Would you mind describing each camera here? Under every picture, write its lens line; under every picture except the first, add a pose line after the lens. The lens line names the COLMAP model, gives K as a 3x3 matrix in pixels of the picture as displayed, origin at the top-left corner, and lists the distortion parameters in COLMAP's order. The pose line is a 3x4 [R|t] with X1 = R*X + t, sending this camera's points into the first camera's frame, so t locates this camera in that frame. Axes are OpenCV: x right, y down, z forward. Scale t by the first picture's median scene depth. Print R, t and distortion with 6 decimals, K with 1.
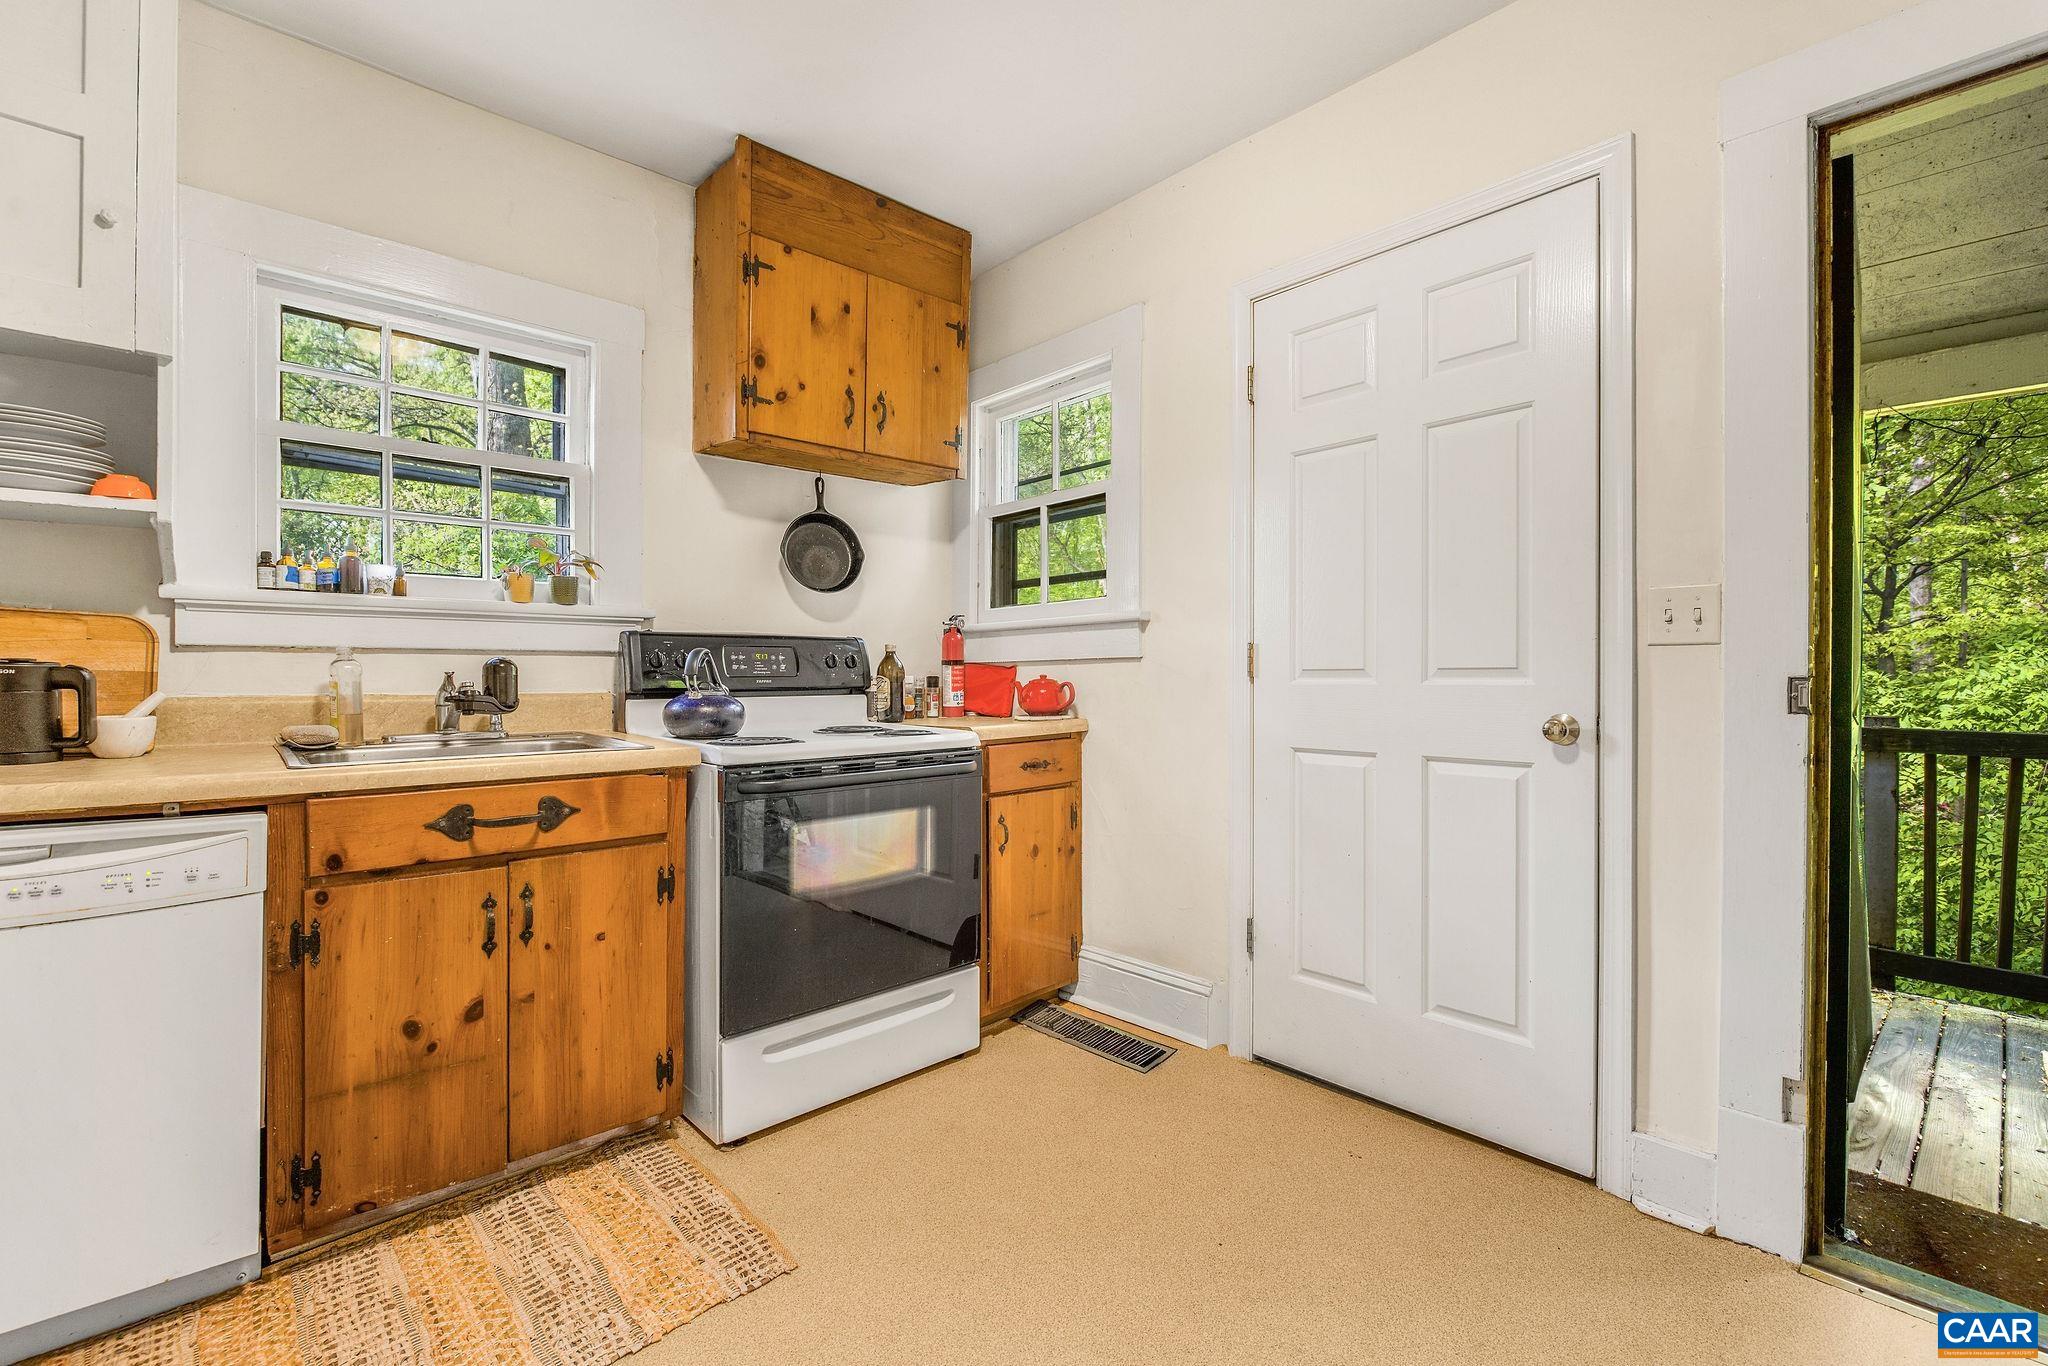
lens RADIAL K [[895.8, 0, 1040.0], [0, 895.8, 678.0], [0, 0, 1]] dist [-0.002245, 0.000223]
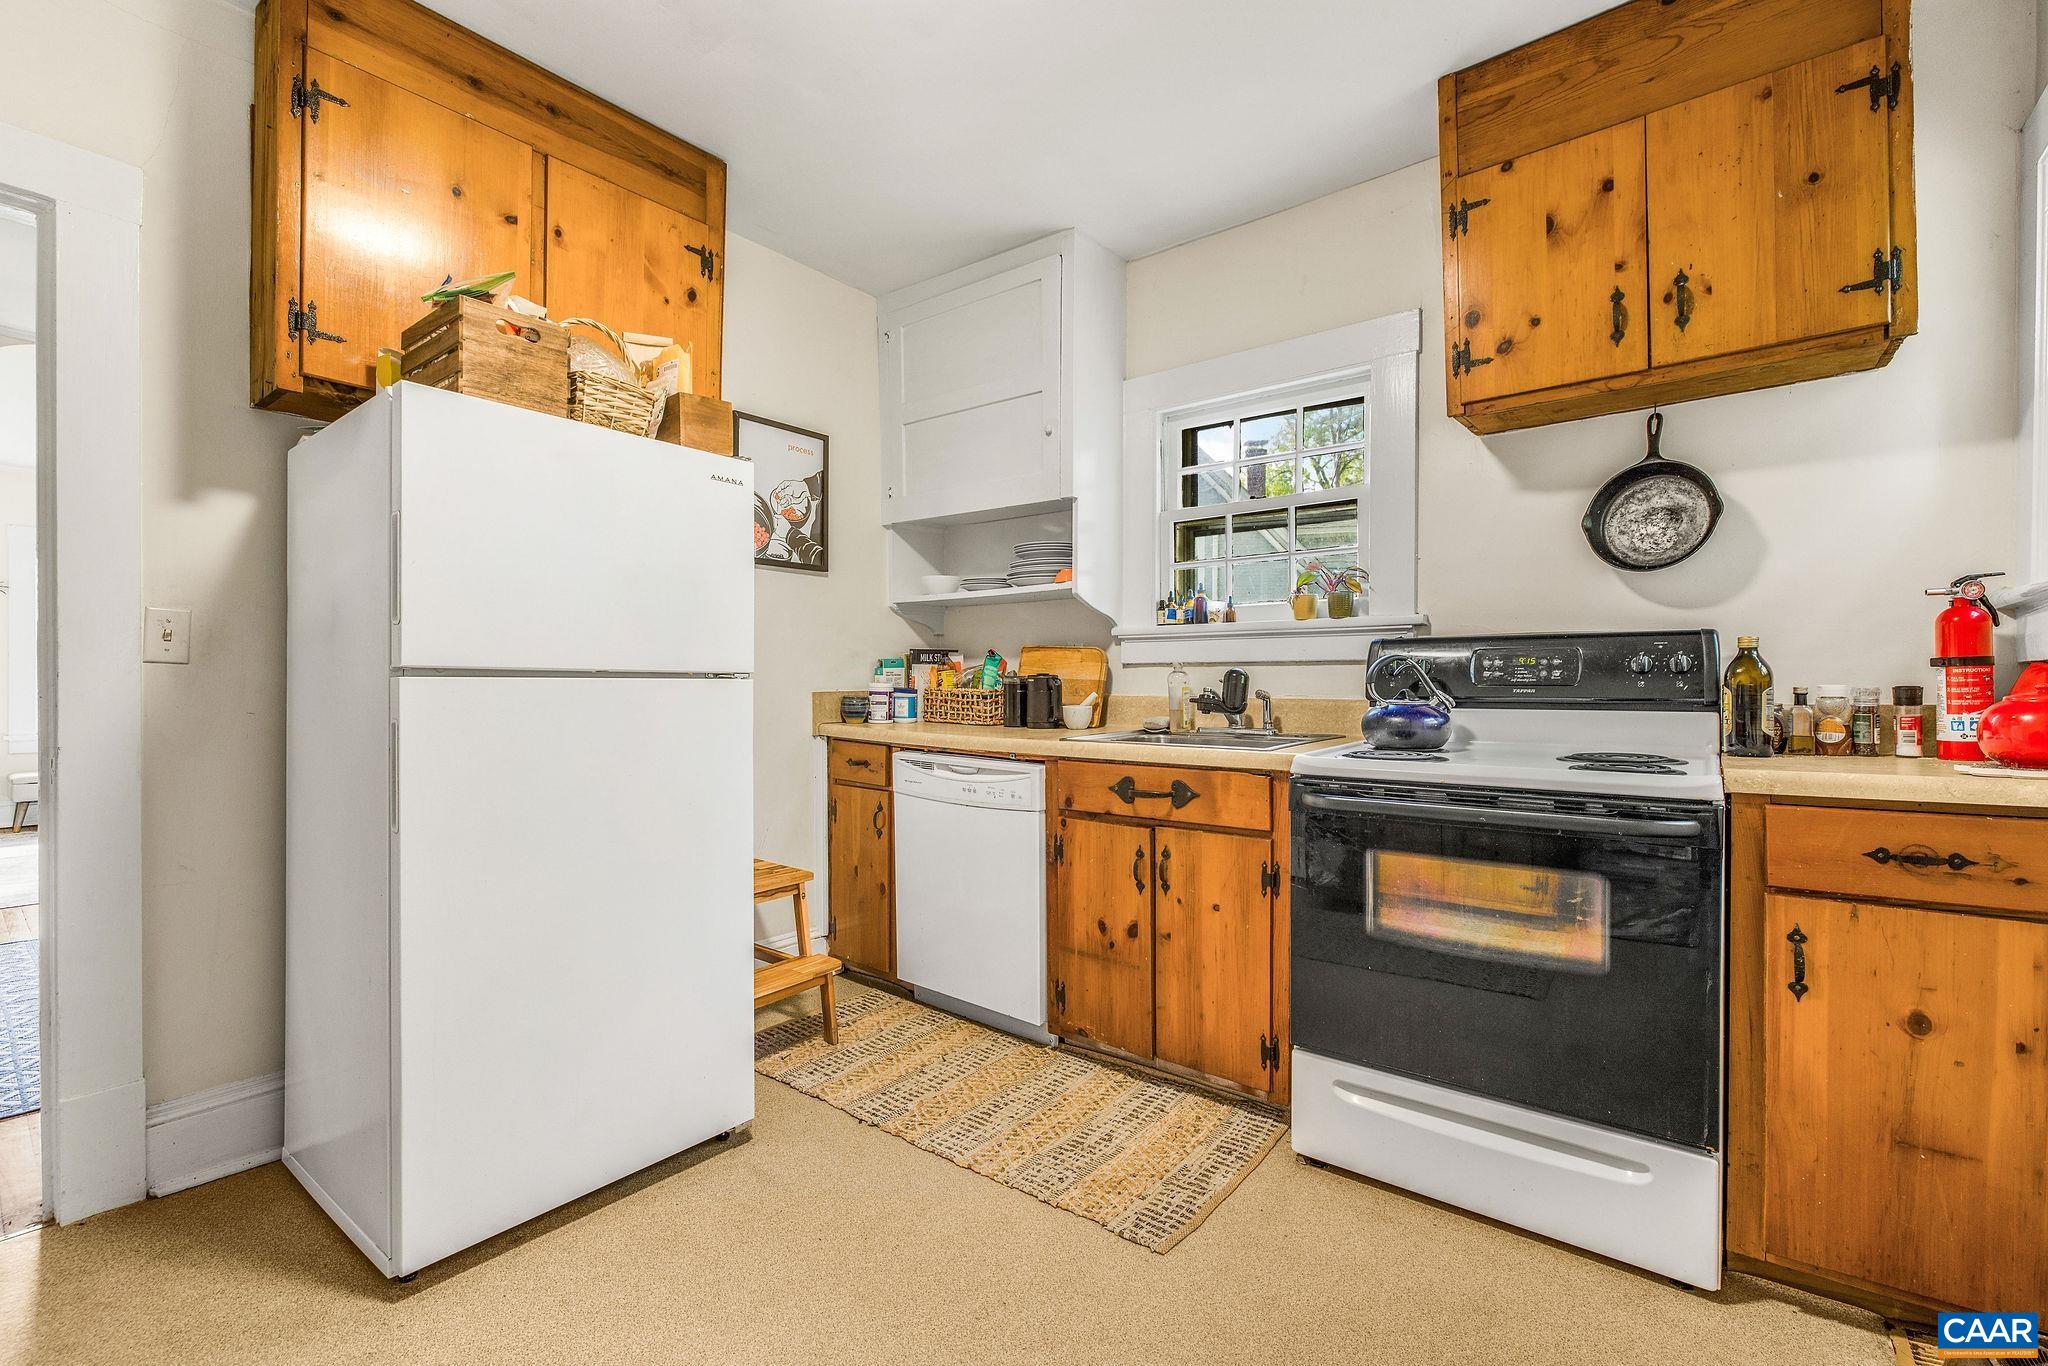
lens RADIAL K [[895.8, 0, 1038.9], [0, 895.8, 683.4], [0, 0, 1]] dist [-0.002245, 0.000223]
pose [[0.137776, 0.003852, -0.990456, 0.562805], [-0.004563, 0.999984, 0.003254, -0.004365], [0.990453, 0.004071, 0.137792, 0.547034]]
